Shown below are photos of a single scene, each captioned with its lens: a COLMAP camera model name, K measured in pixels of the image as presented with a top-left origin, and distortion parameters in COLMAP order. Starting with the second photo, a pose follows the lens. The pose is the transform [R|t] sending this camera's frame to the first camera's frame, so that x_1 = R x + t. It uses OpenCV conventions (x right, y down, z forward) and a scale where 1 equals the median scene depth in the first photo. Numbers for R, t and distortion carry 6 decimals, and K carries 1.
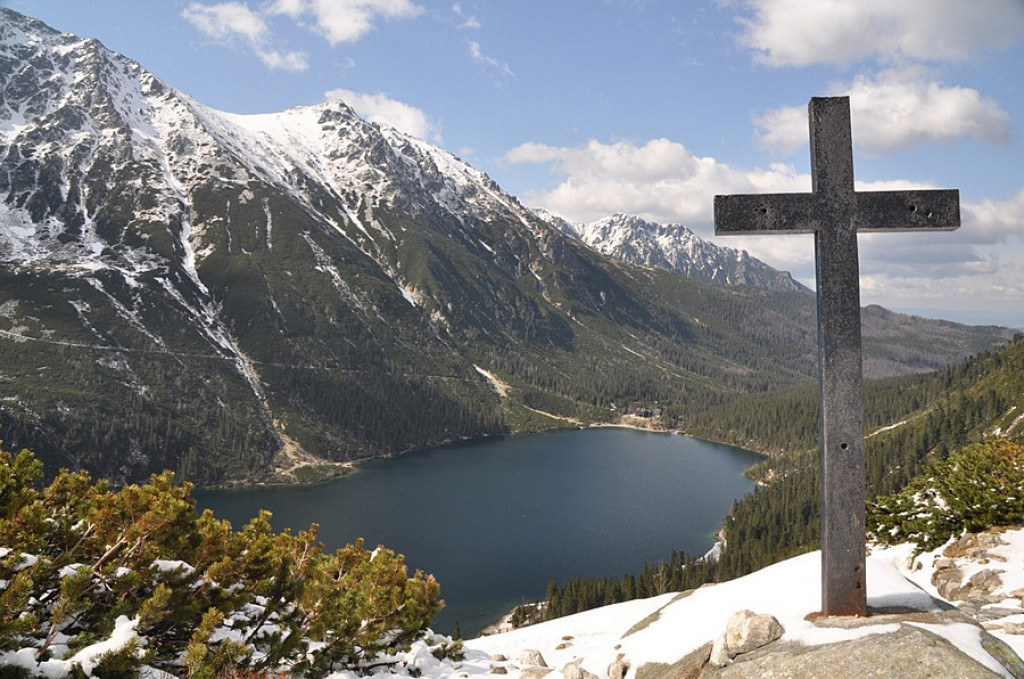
lens RADIAL K [[801.5, 0, 510.4], [0, 801.5, 355.3], [0, 0, 1]] dist [-0.168082, 0.155619]
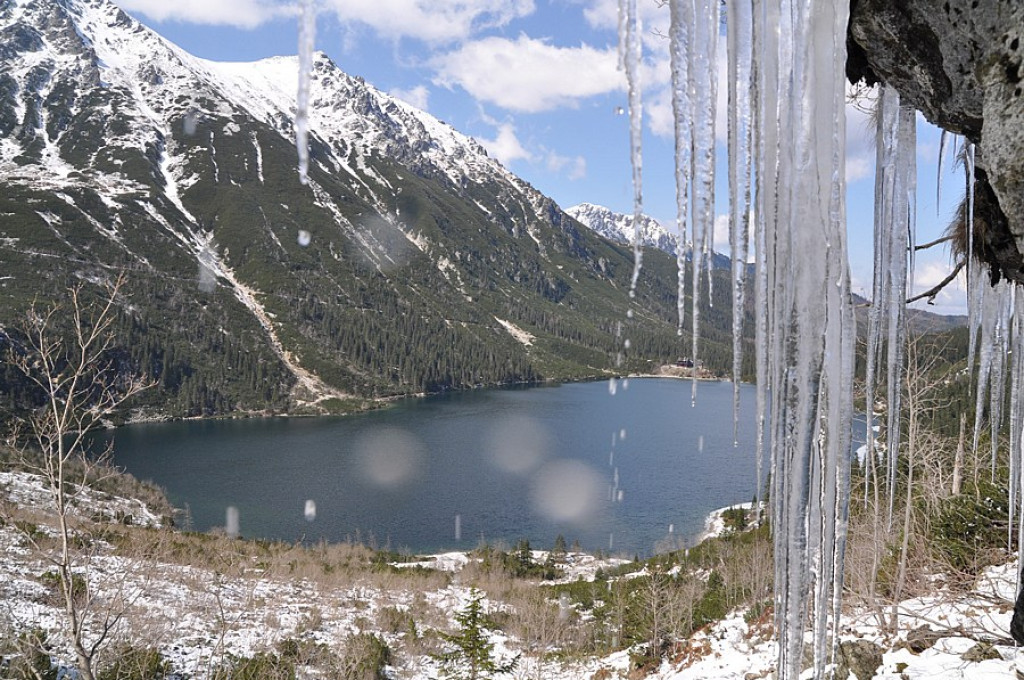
lens RADIAL K [[807.2, 0, 520.4], [0, 807.2, 354.5], [0, 0, 1]] dist [-0.177193, 0.160894]
pose [[0.997504, 0.005786, 0.070366, -0.064623], [-0.005745, 0.999983, -0.000778, 0.049523], [-0.070369, 0.000372, 0.997521, 0.080412]]
